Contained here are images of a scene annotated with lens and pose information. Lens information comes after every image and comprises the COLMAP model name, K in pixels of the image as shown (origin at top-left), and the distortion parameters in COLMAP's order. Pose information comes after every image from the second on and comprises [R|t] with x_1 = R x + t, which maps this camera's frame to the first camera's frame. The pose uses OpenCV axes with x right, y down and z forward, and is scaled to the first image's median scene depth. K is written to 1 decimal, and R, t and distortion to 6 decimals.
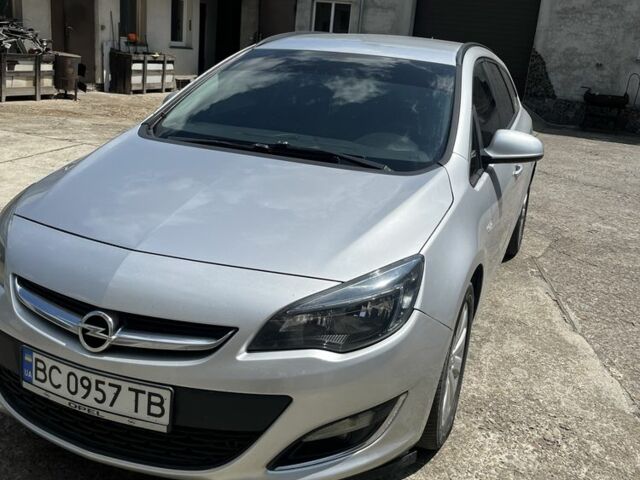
lens RADIAL K [[692.4, 0, 320.0], [0, 692.4, 240.0], [0, 0, 1]] dist [0.003510, -0.006462]
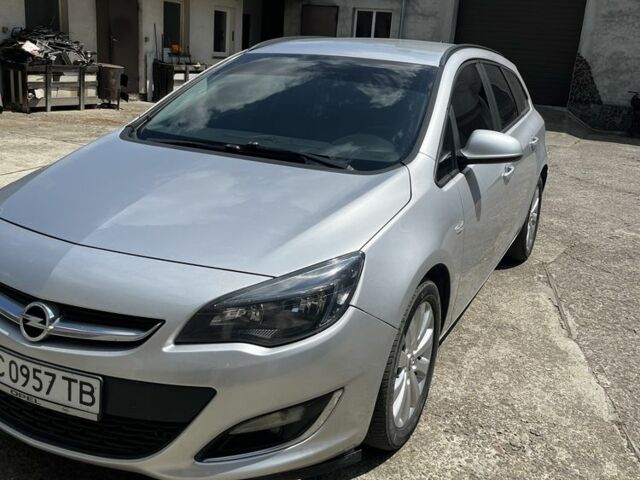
lens RADIAL K [[692.4, 0, 320.0], [0, 692.4, 240.0], [0, 0, 1]] dist [0.003510, -0.006462]
pose [[0.996566, 0.006682, -0.082533, 0.121595], [-0.007805, 0.999881, -0.013295, 0.012969], [0.082435, 0.013894, 0.996500, -0.000803]]
